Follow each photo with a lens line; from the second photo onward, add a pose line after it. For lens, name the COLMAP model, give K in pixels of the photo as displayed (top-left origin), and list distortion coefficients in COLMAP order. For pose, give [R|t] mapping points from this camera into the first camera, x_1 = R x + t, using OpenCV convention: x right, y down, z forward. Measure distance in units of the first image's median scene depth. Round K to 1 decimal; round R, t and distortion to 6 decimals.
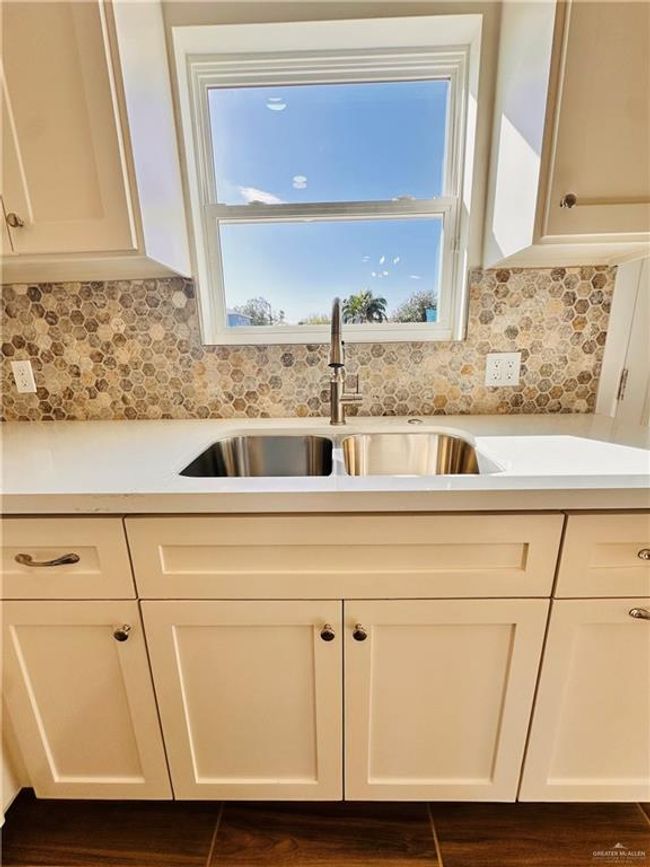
lens RADIAL K [[355.7, 0, 321.2], [0, 355.7, 433.9], [0, 0, 1]] dist [-0.004576, 0.000611]
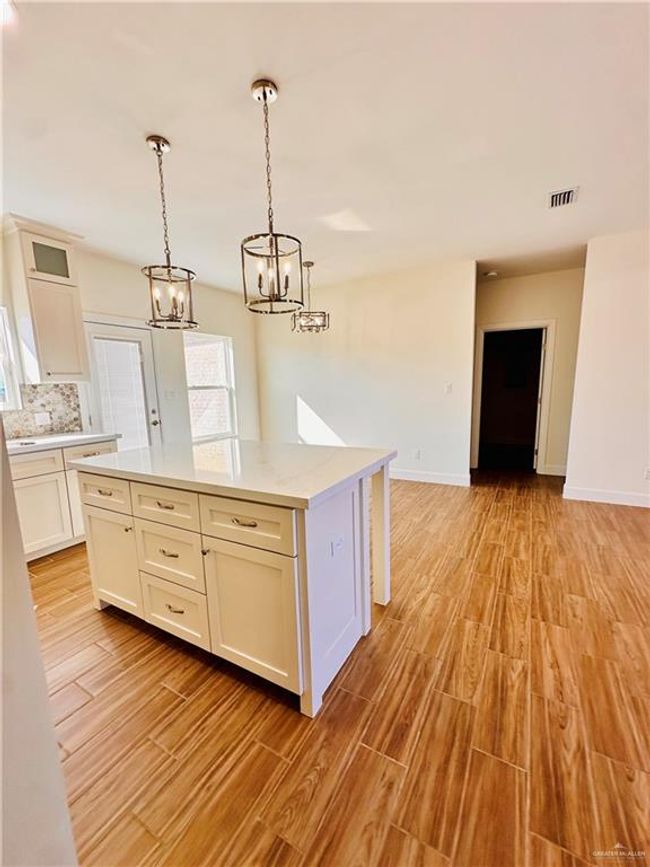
lens RADIAL K [[355.7, 0, 328.0], [0, 355.7, 434.6], [0, 0, 1]] dist [-0.004576, 0.000611]
pose [[0.470902, -0.115499, 0.874592, -0.863188], [0.233338, 0.972392, 0.002779, 0.445965], [-0.850767, 0.202767, 0.484852, -2.183606]]
